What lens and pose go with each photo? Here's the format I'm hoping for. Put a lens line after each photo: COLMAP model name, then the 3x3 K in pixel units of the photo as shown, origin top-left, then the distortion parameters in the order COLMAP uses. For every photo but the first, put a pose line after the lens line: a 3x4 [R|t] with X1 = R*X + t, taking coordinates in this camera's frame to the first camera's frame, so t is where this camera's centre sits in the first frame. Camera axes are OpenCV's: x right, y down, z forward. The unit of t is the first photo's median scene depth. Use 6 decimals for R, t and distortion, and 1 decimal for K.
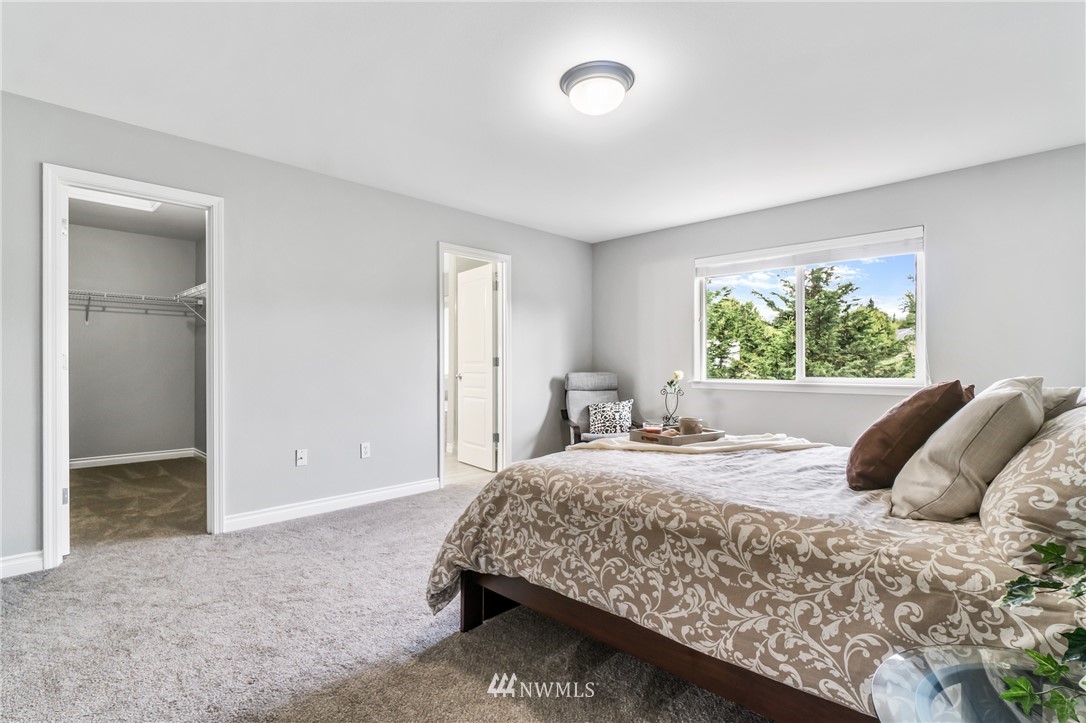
lens RADIAL K [[510.2, 0, 524.0], [0, 510.2, 352.5], [0, 0, 1]] dist [-0.003719, -0.000816]
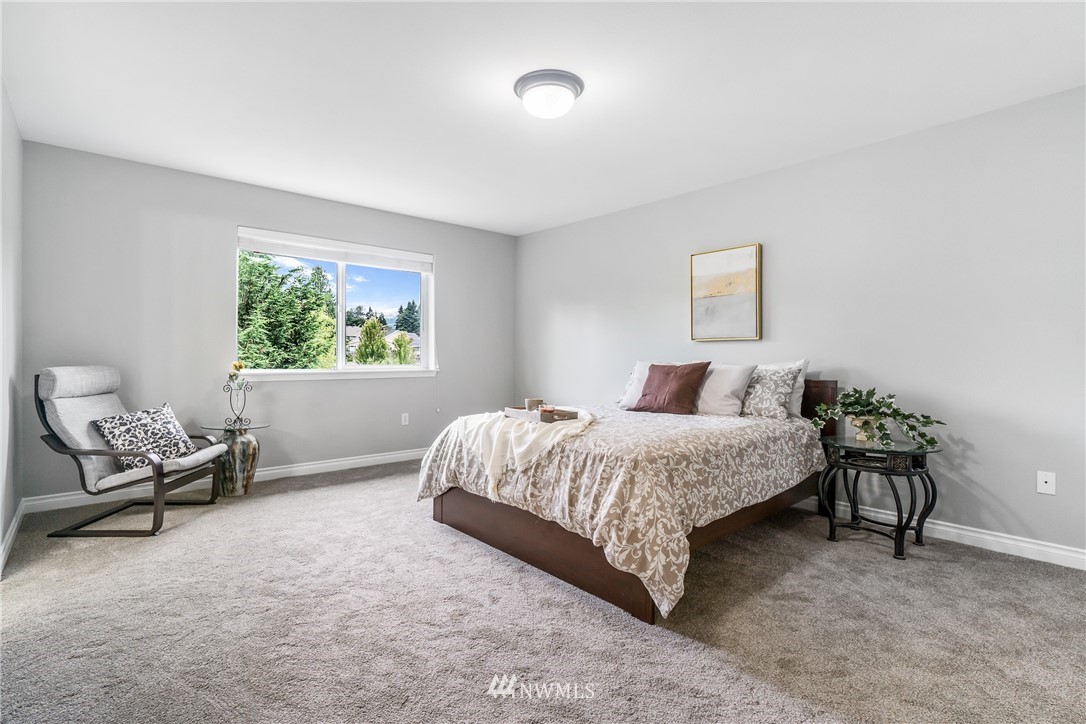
lens RADIAL K [[510.2, 0, 524.0], [0, 510.2, 353.0], [0, 0, 1]] dist [-0.003719, -0.000816]
pose [[0.091385, 0.001579, 0.995814, -1.398569], [-0.025972, 0.999662, 0.000798, 0.031219], [-0.995477, -0.025937, 0.091395, 1.444638]]
